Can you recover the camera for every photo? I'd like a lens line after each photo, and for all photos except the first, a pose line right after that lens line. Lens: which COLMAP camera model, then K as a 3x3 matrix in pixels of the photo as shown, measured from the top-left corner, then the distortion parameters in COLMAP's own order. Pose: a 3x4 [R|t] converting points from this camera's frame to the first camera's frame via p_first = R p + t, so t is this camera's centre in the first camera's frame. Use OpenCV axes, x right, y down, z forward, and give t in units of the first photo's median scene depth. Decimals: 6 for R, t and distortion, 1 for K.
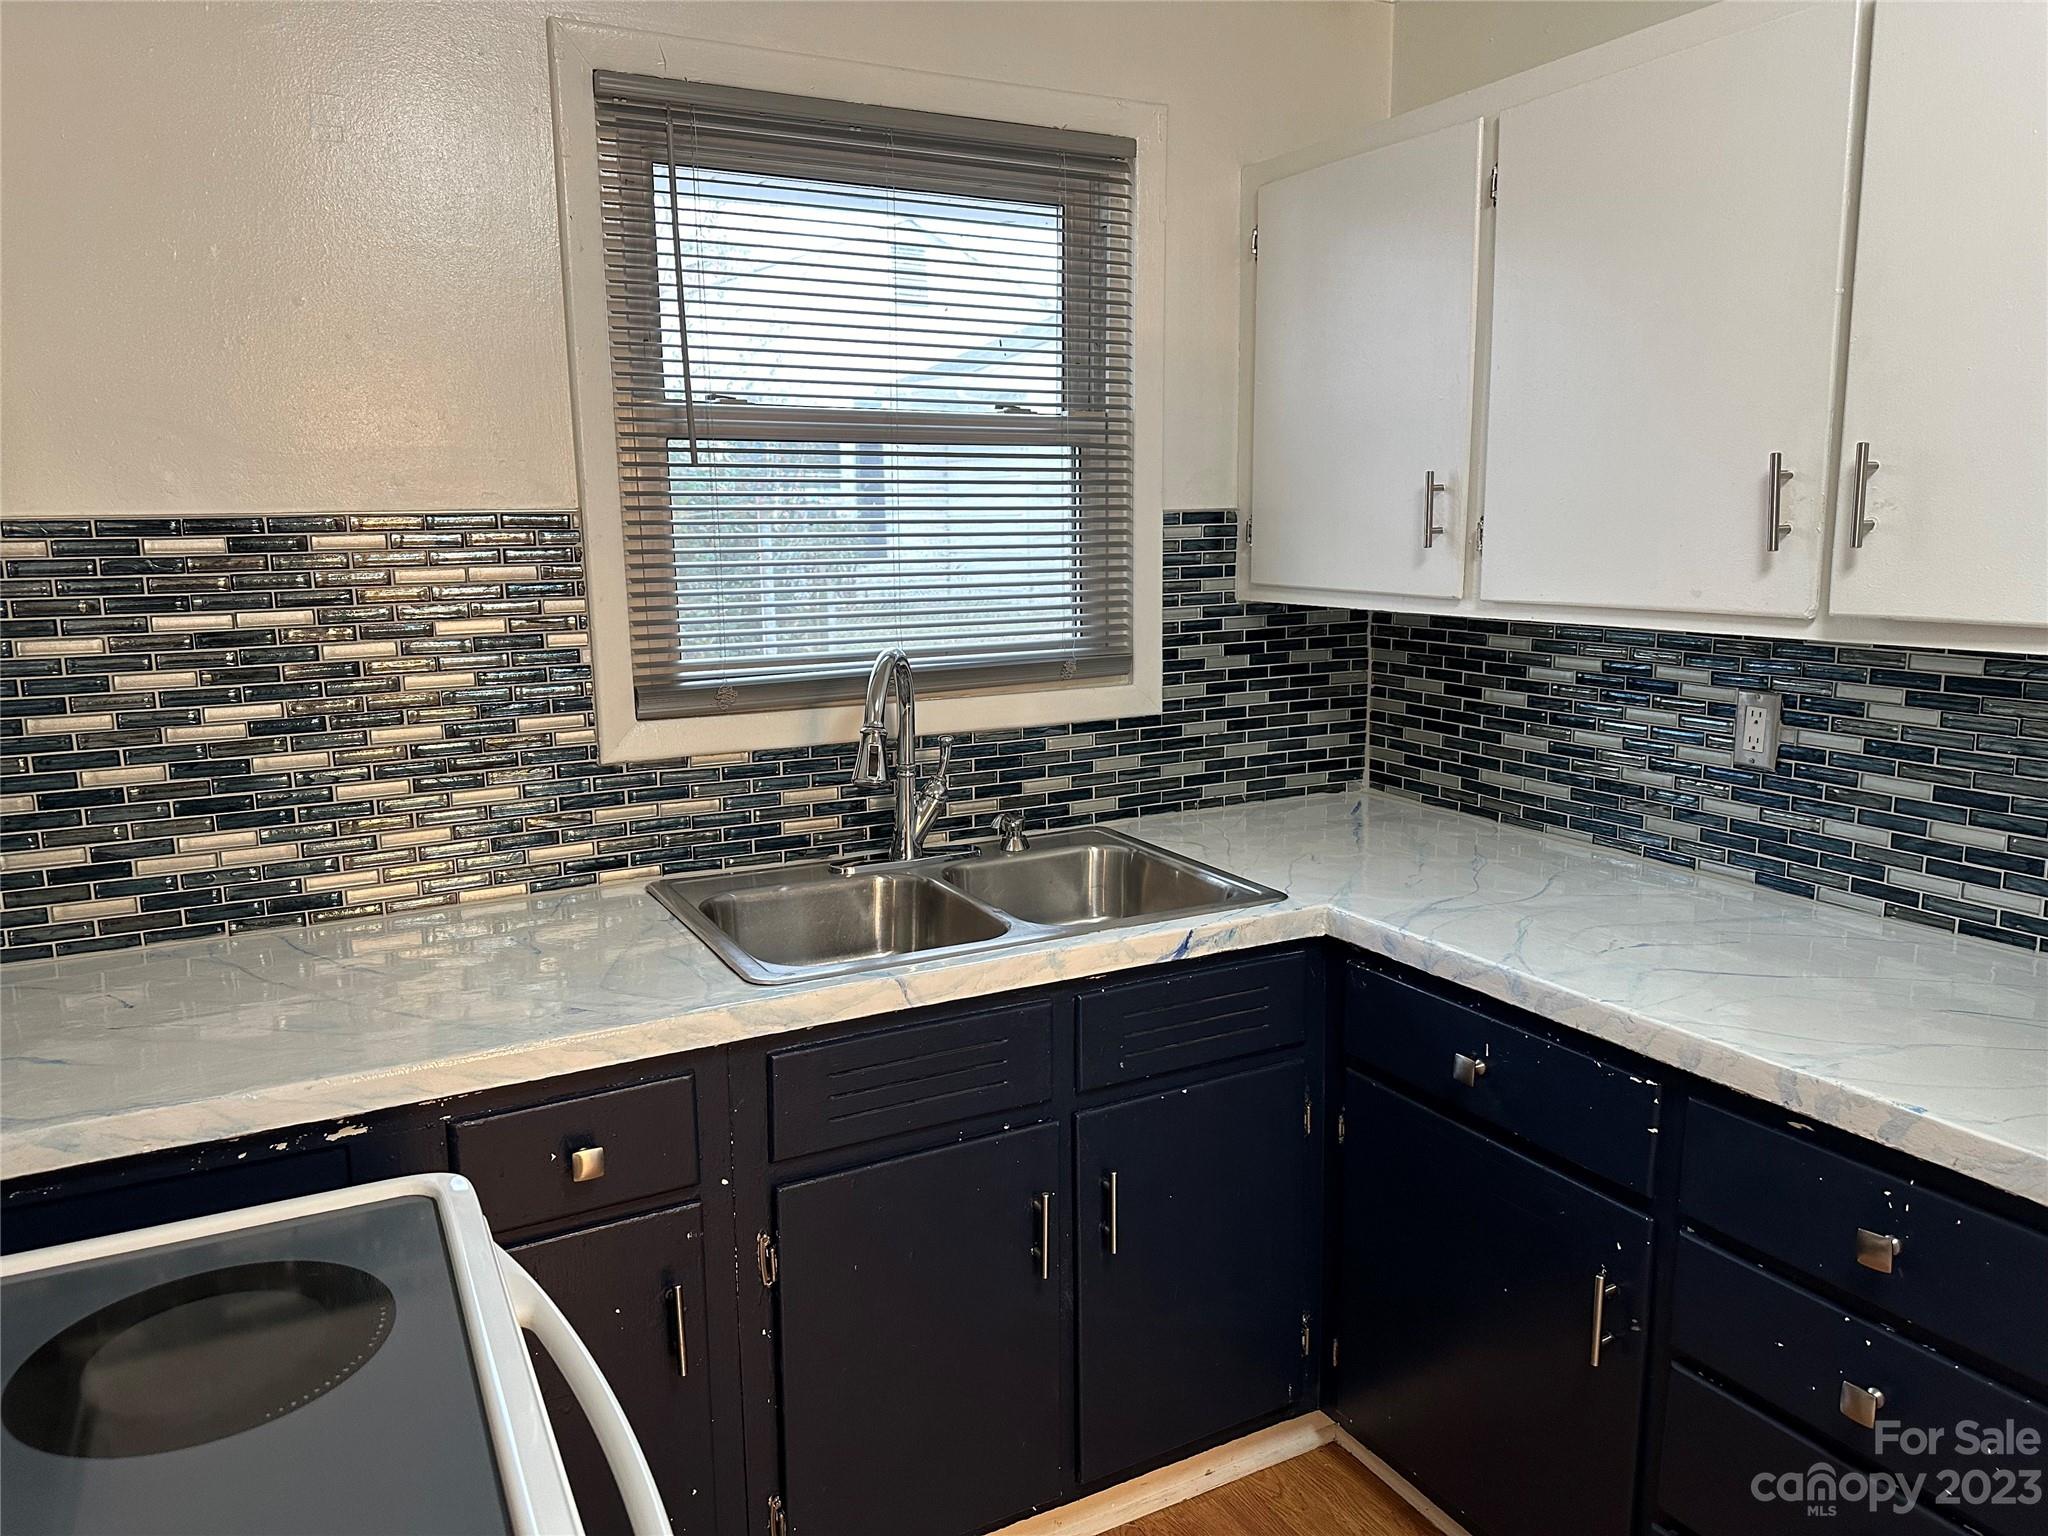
lens RADIAL K [[1463.9, 0, 1032.4], [0, 1463.9, 773.2], [0, 0, 1]] dist [0.147628, -0.206021]
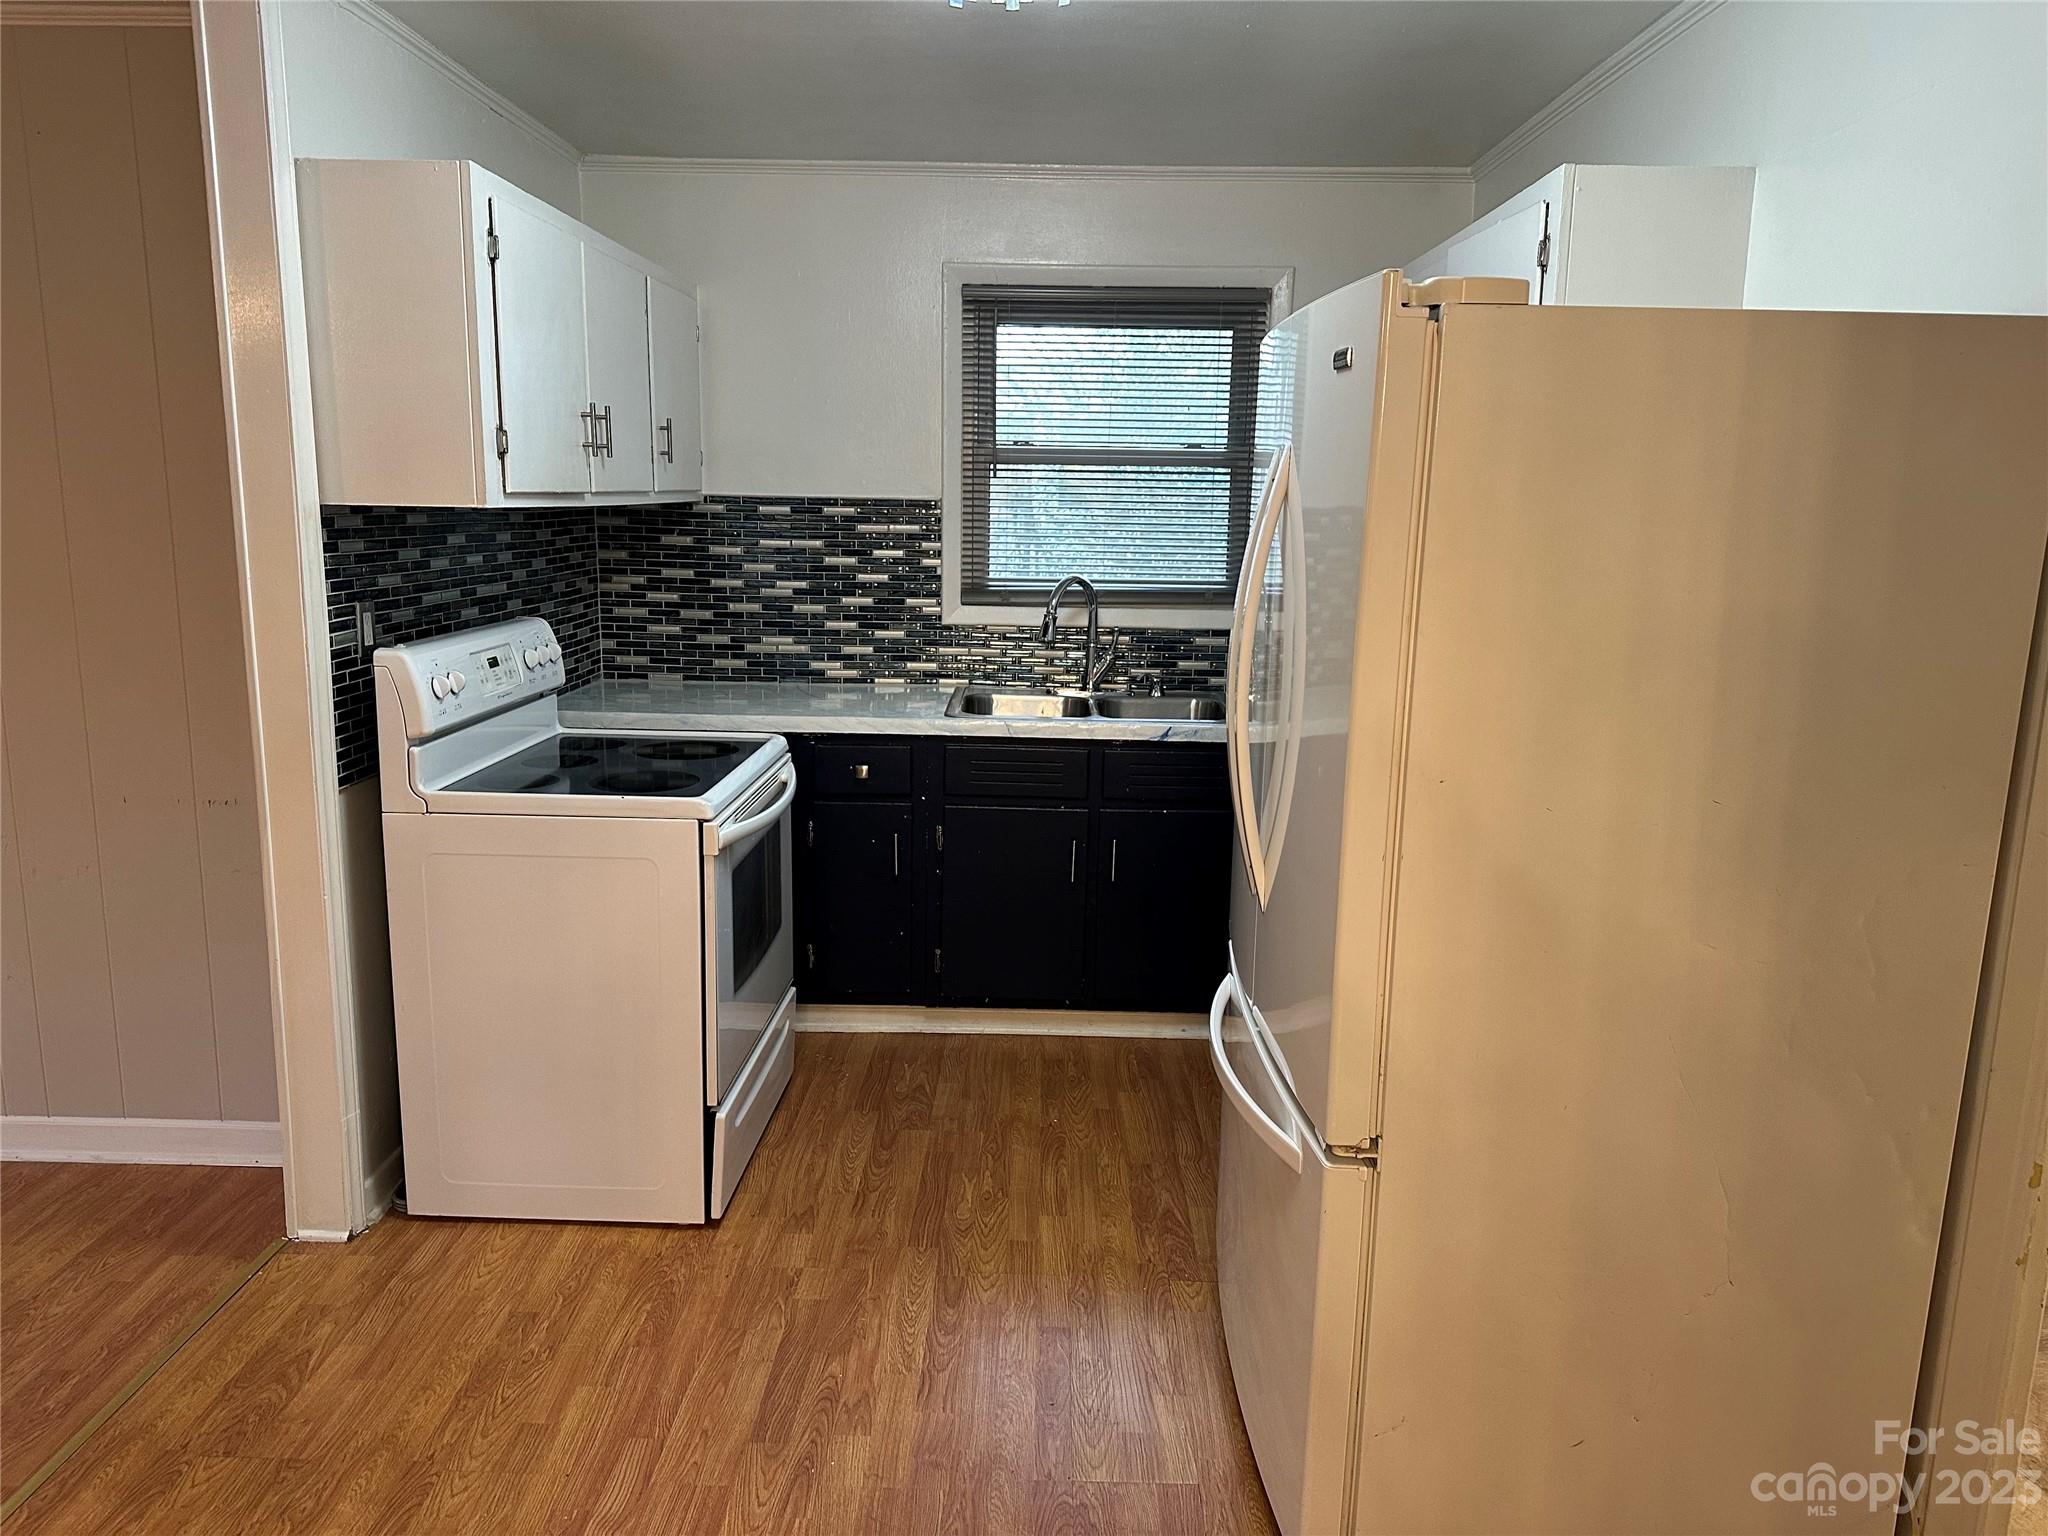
lens RADIAL K [[1406.7, 0, 1063.2], [0, 1406.7, 769.2], [0, 0, 1]] dist [0.098564, -0.000482]
pose [[0.876229, 0.120855, -0.466494, 0.715805], [-0.112737, 0.992587, 0.045393, 0.077396], [0.468522, 0.012816, 0.883359, -0.574249]]
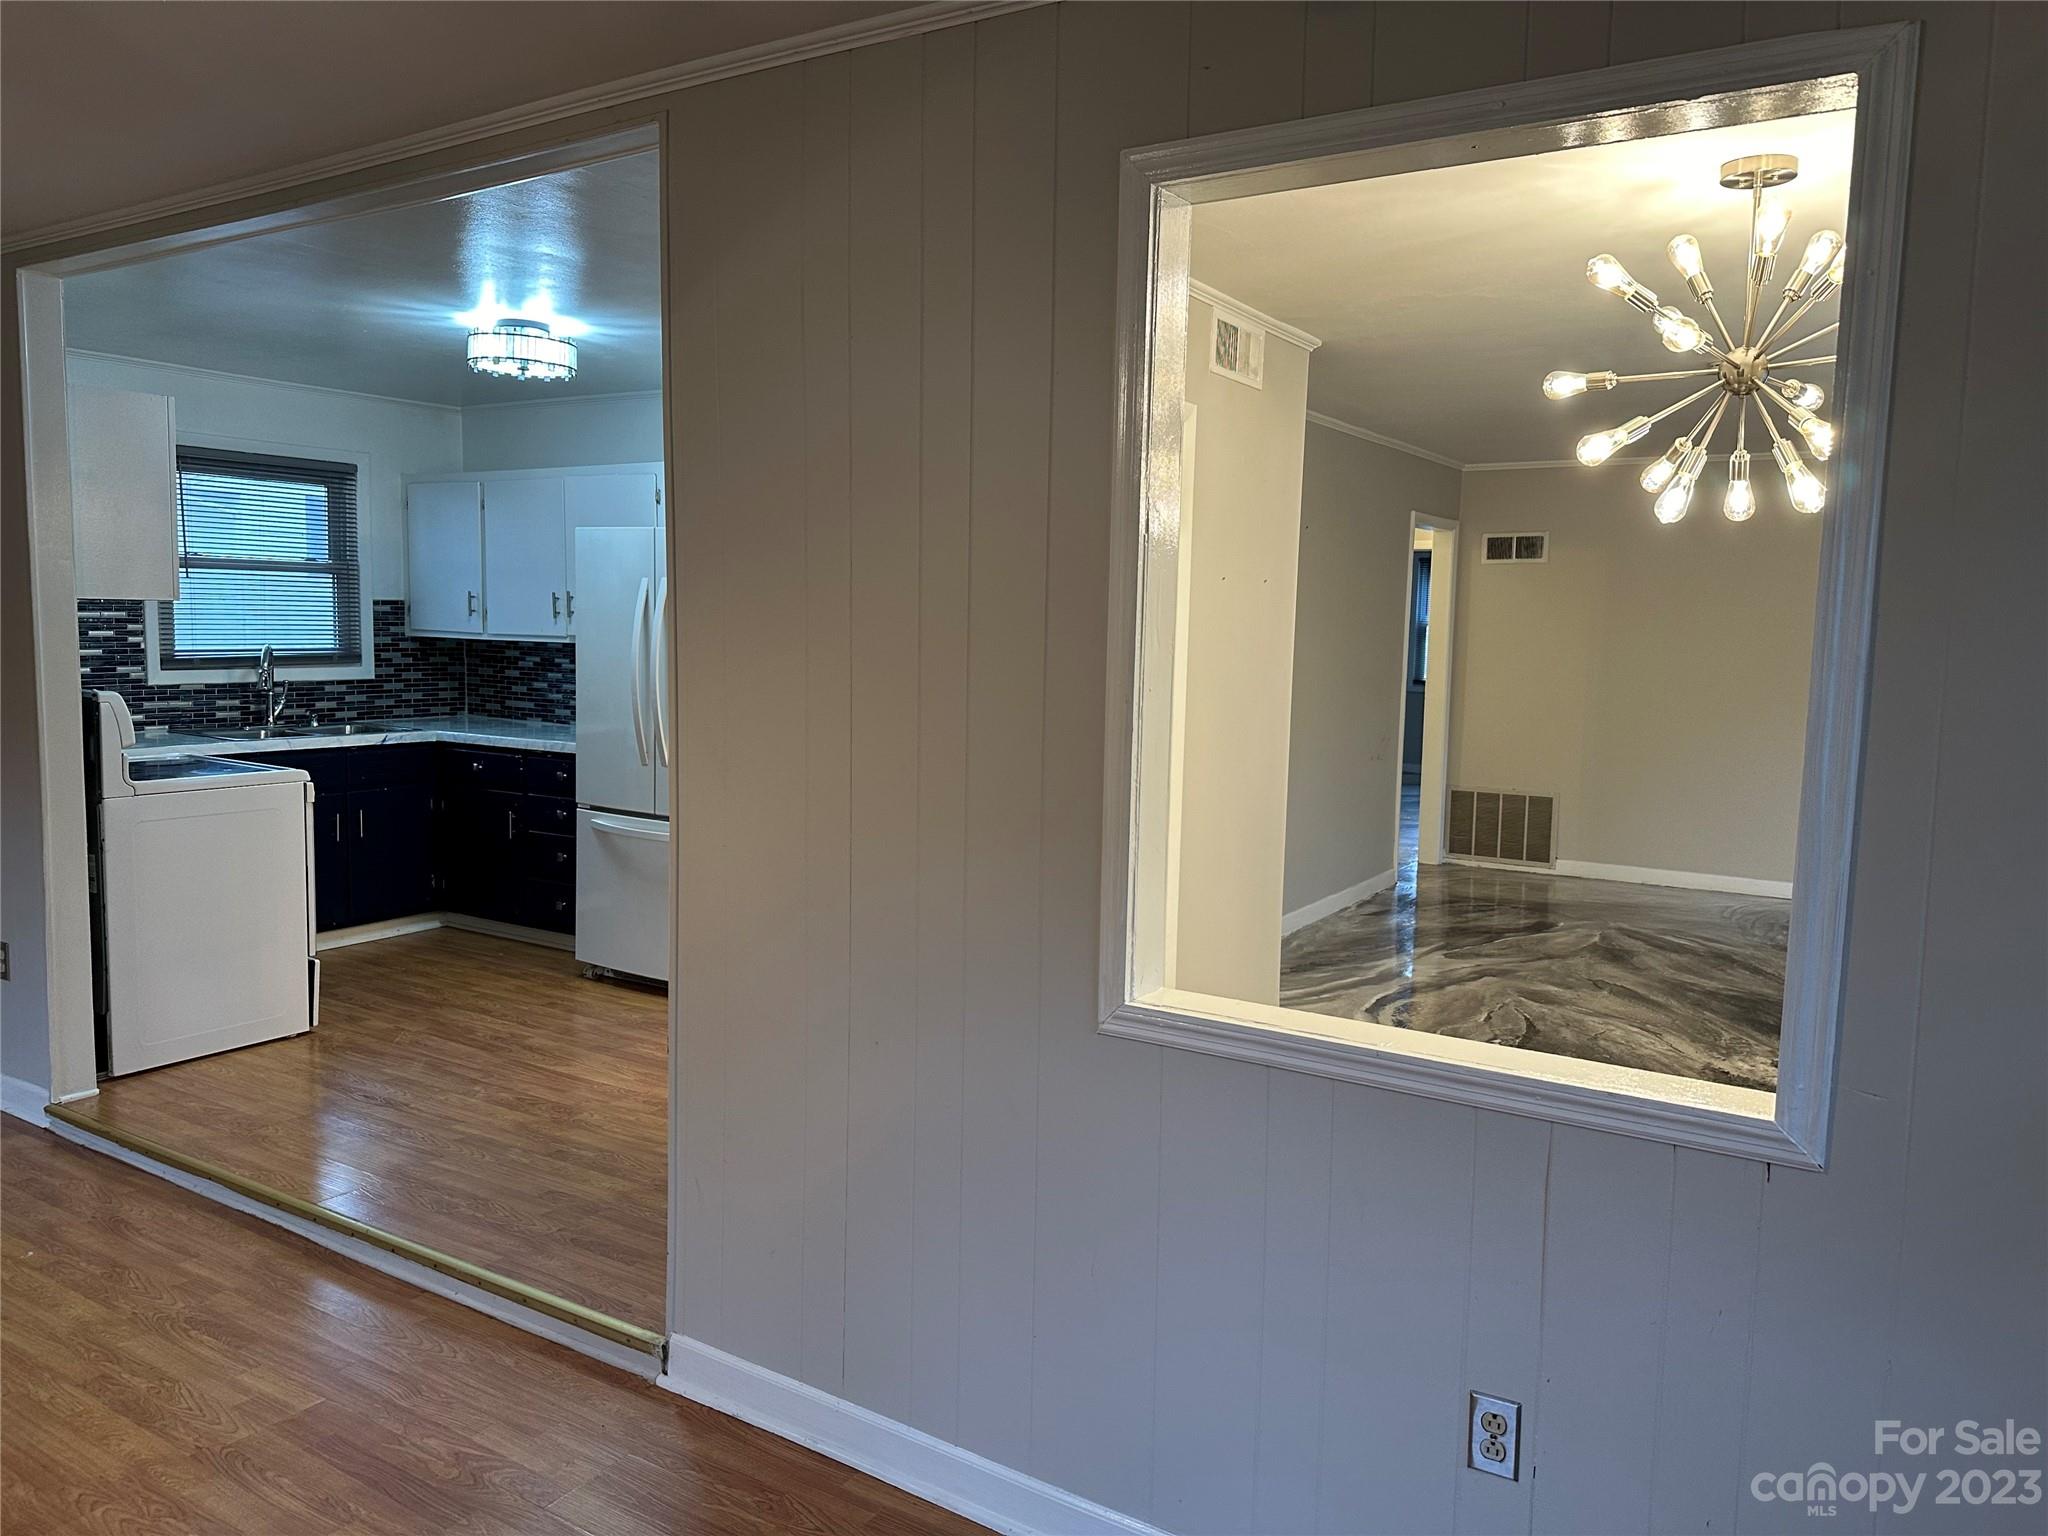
lens RADIAL K [[1439.2, 0, 1030.8], [0, 1439.2, 768.0], [0, 0, 1]] dist [0.005092, -0.006978]
pose [[0.869327, -0.020298, 0.493821, -0.176011], [0.052568, 0.997286, -0.051550, 0.334799], [-0.491434, 0.070773, 0.868034, -1.896102]]
